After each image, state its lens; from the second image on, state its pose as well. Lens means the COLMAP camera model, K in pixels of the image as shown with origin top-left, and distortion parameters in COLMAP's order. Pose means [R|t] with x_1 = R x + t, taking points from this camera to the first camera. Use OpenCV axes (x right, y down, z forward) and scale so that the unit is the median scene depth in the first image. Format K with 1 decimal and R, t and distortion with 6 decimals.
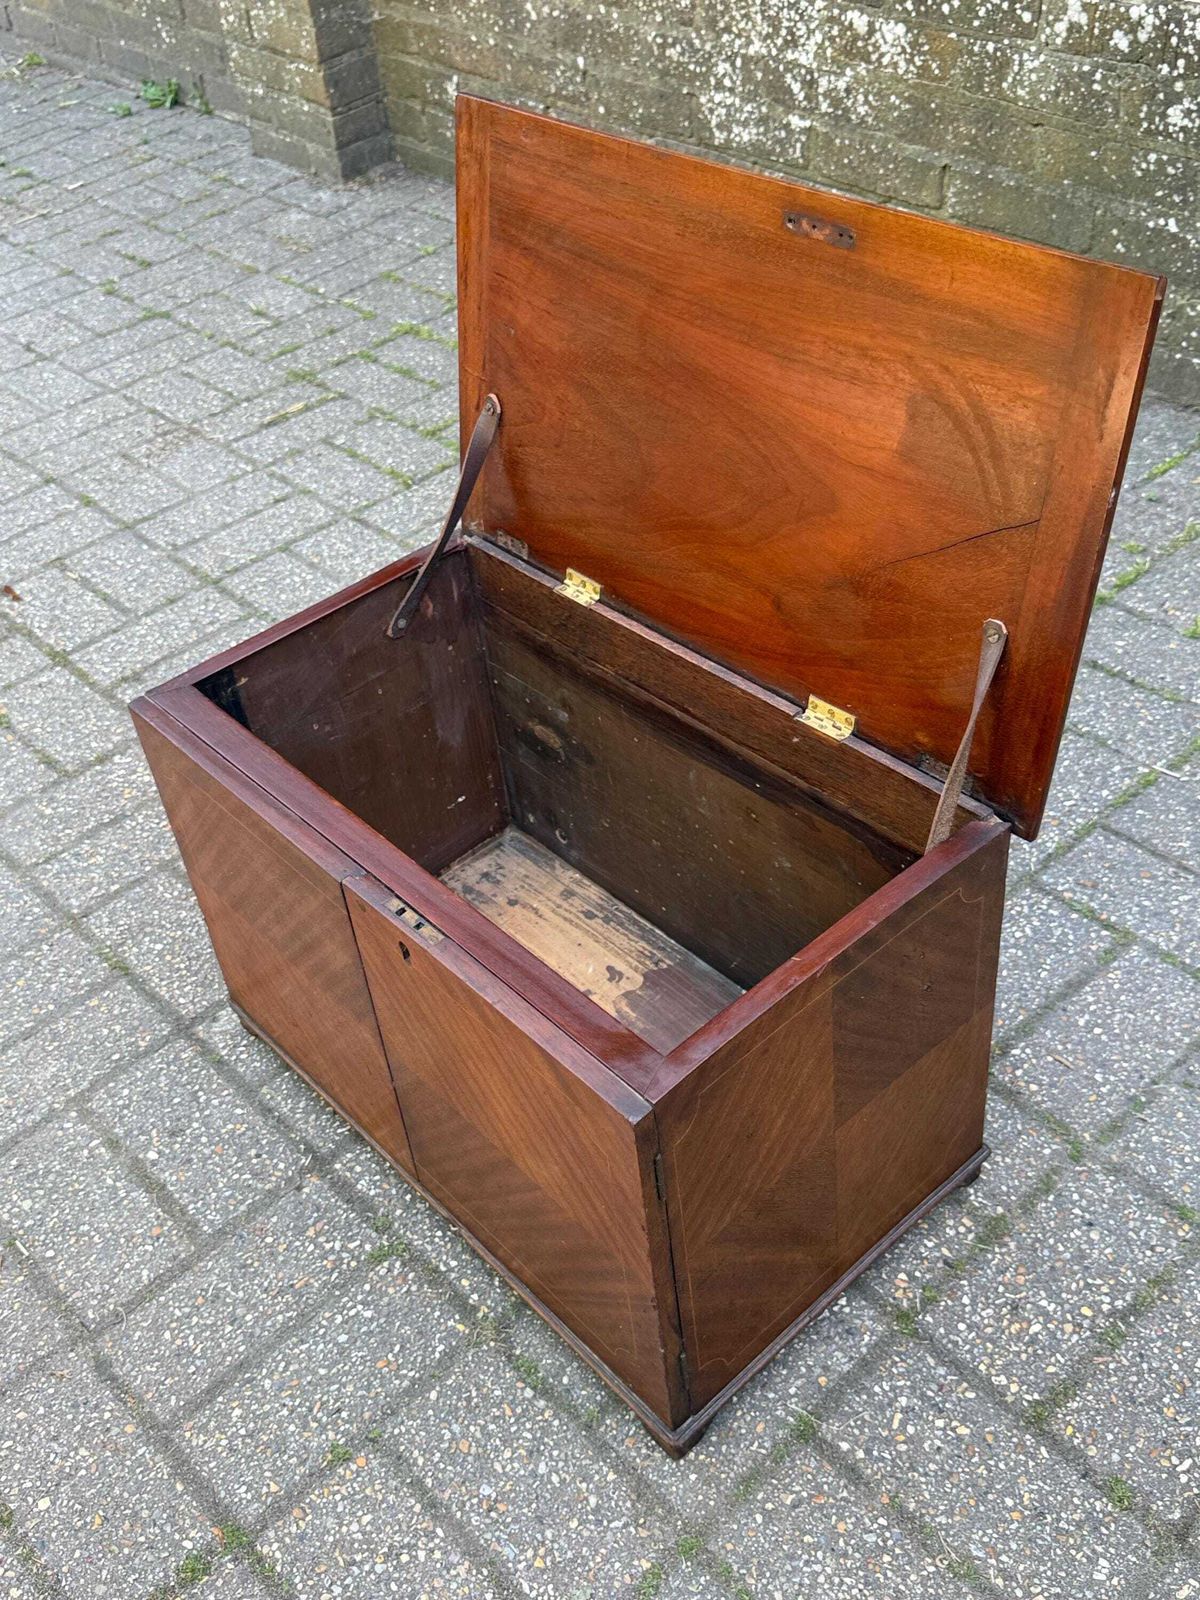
lens RADIAL K [[1571.7, 0, 594.8], [0, 1571.7, 779.9], [0, 0, 1]] dist [0.005101, 0.000000]
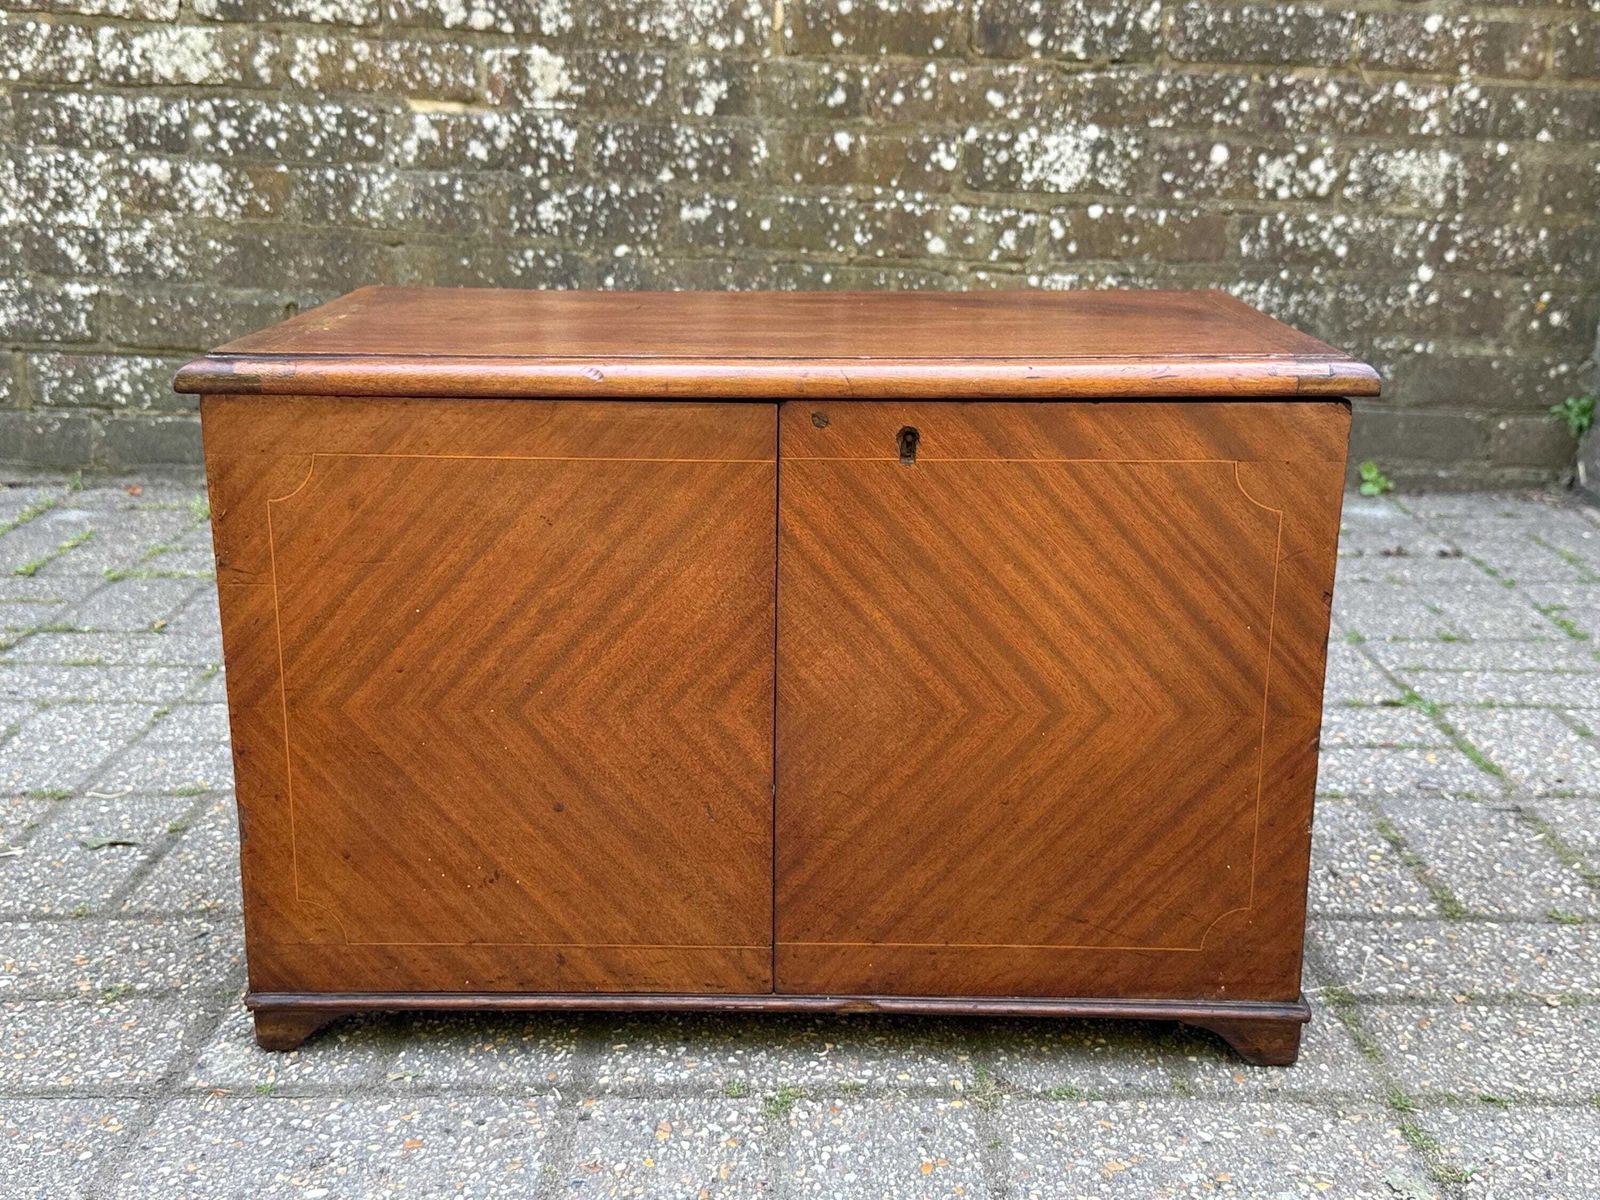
lens RADIAL K [[1777.3, 0, 794.8], [0, 1777.3, 580.1], [0, 0, 1]] dist [0.040147, 0.000000]
pose [[0.679317, -0.090049, 0.728299, -0.694200], [0.413425, 0.866923, -0.278430, 0.336444], [-0.606307, 0.490240, 0.626144, 0.427107]]
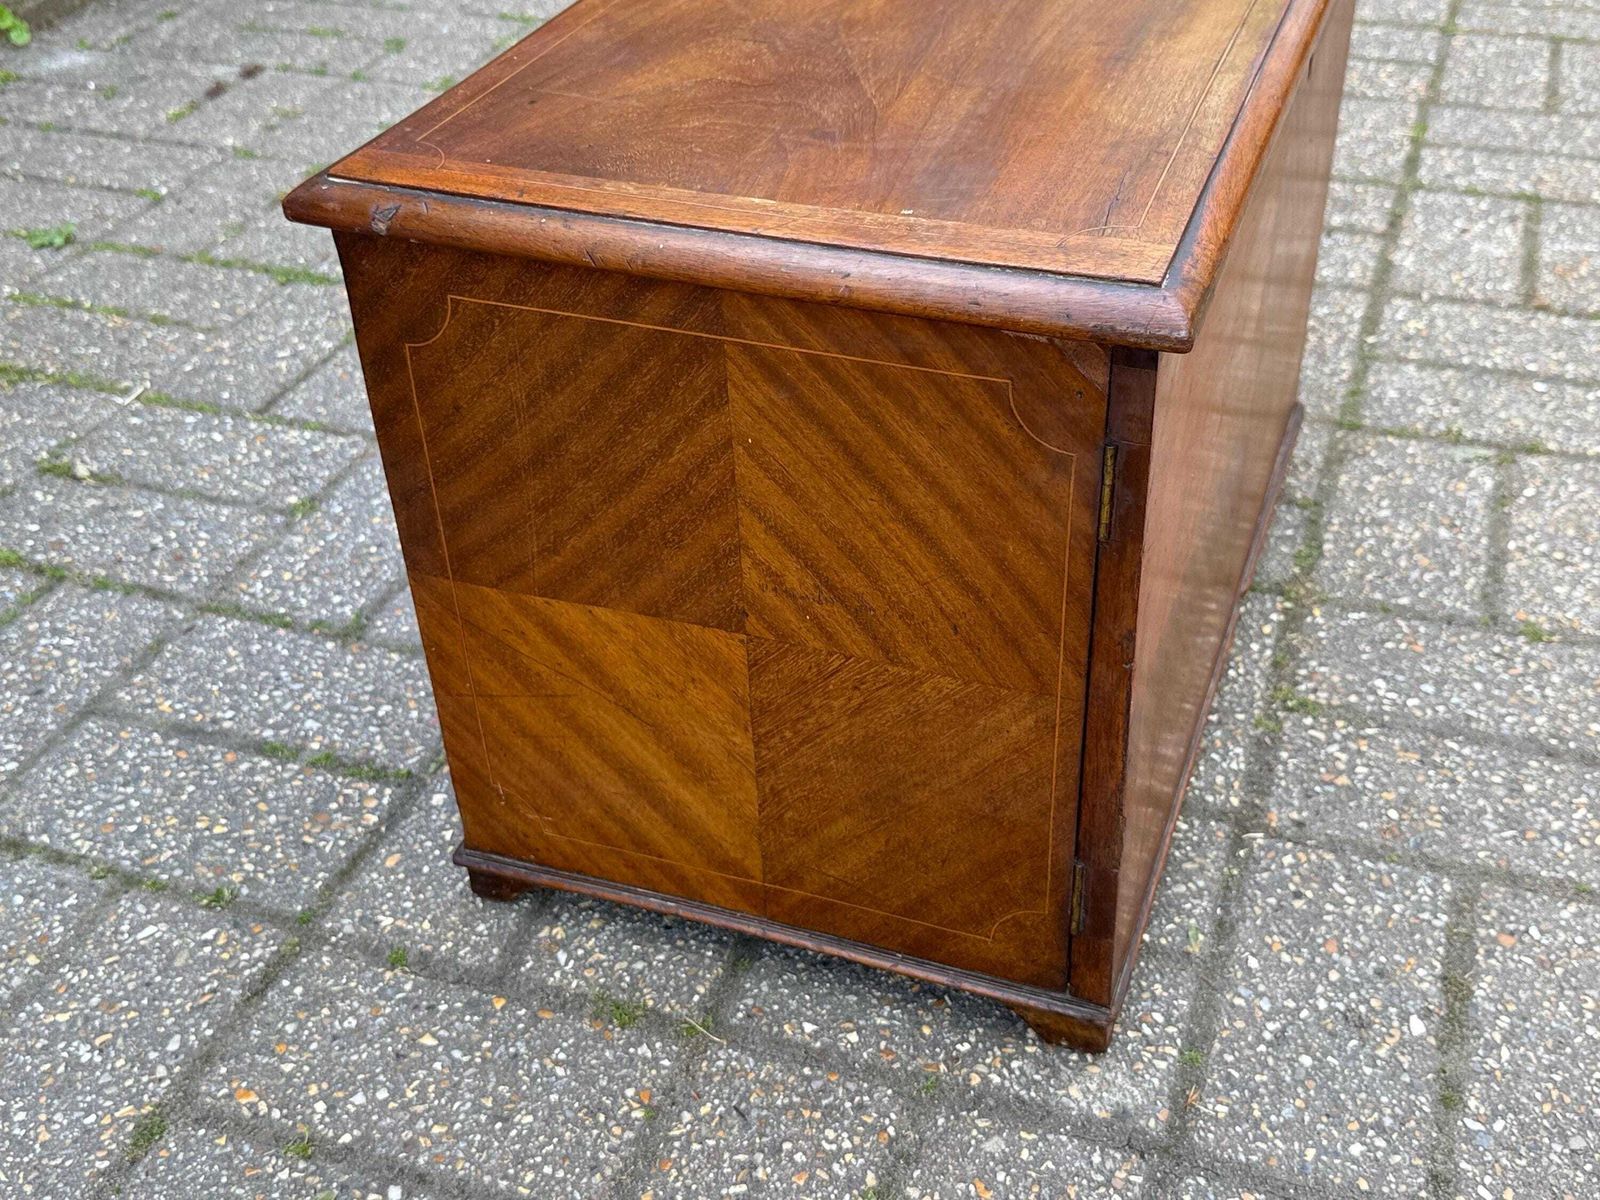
lens RADIAL K [[1777.3, 0, 777.4], [0, 1777.3, 640.4], [0, 0, 1]] dist [0.040147, 0.000000]
pose [[-0.444713, -0.439279, 0.780554, -0.686960], [0.633277, 0.462071, 0.620847, -0.395237], [-0.633396, 0.770405, 0.072696, 1.118617]]
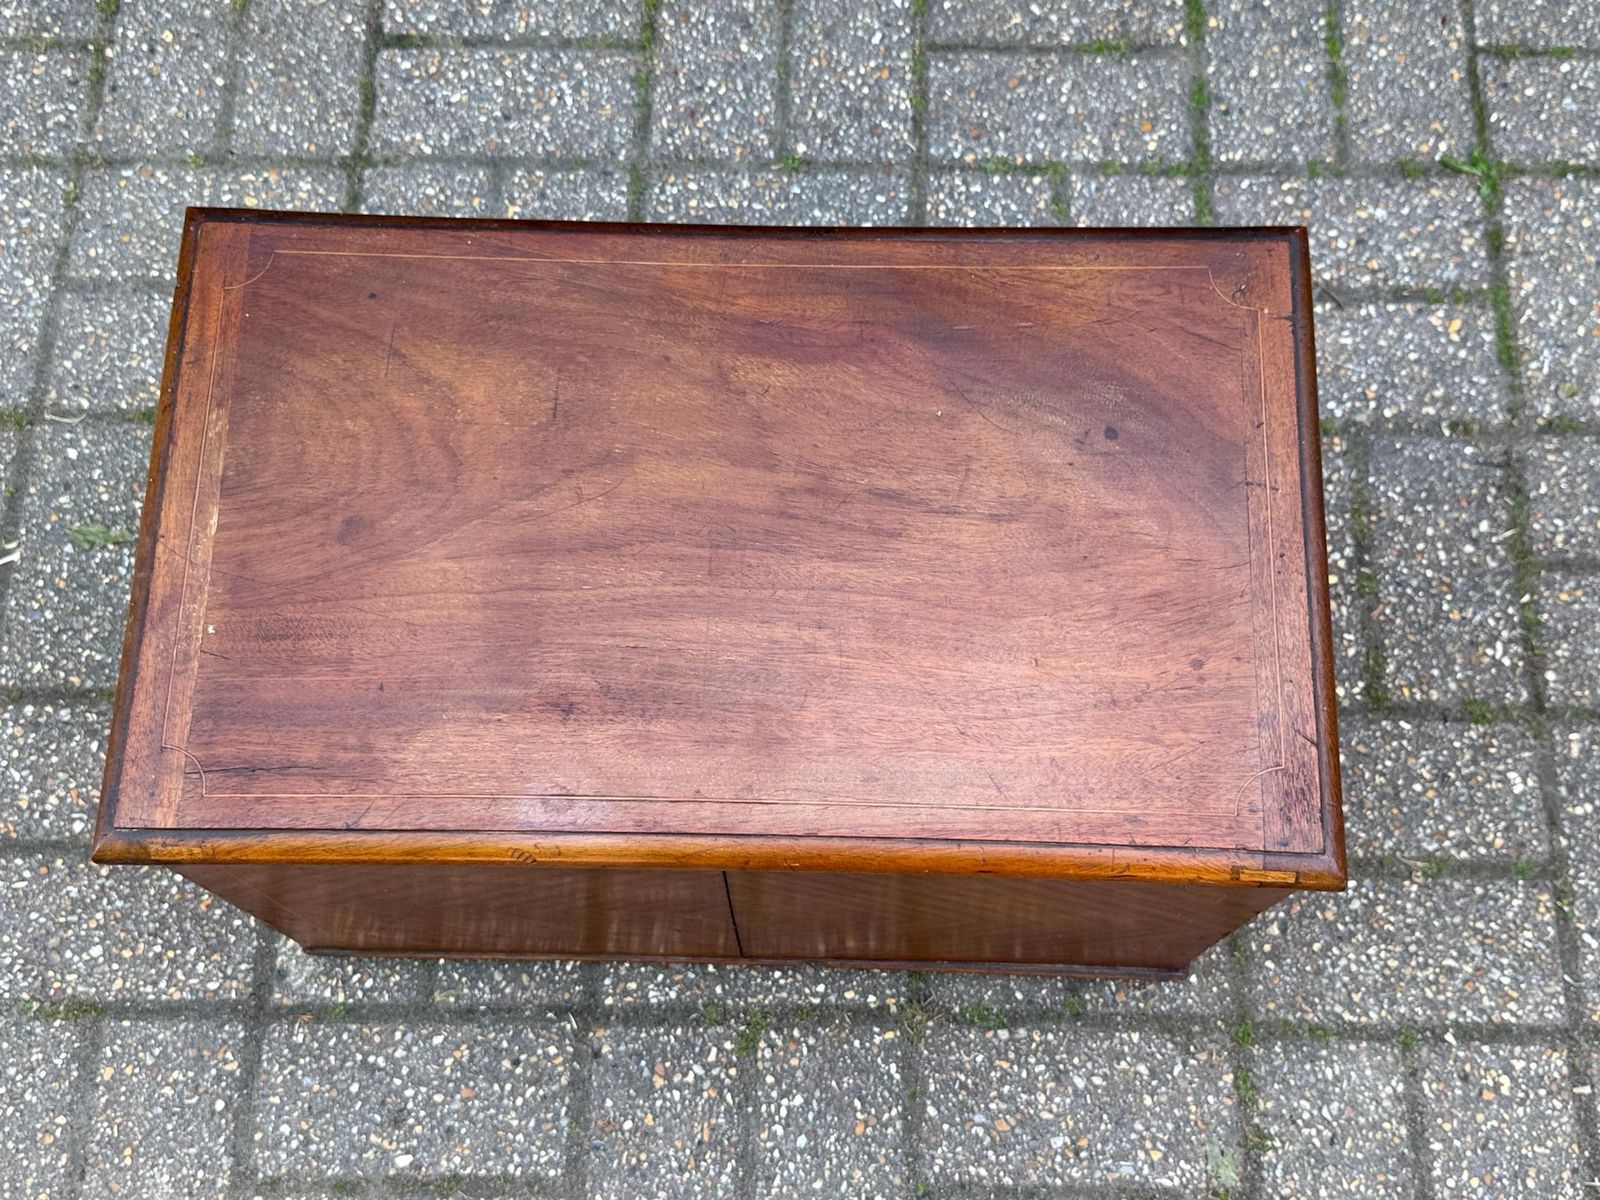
lens RADIAL K [[1777.3, 0, 804.1], [0, 1777.3, 605.2], [0, 0, 1]] dist [0.040147, 0.000000]
pose [[0.686579, -0.651812, 0.322101, -0.283595], [0.418206, 0.716450, 0.558393, -0.408521], [-0.594737, -0.248676, 0.764492, 0.318089]]
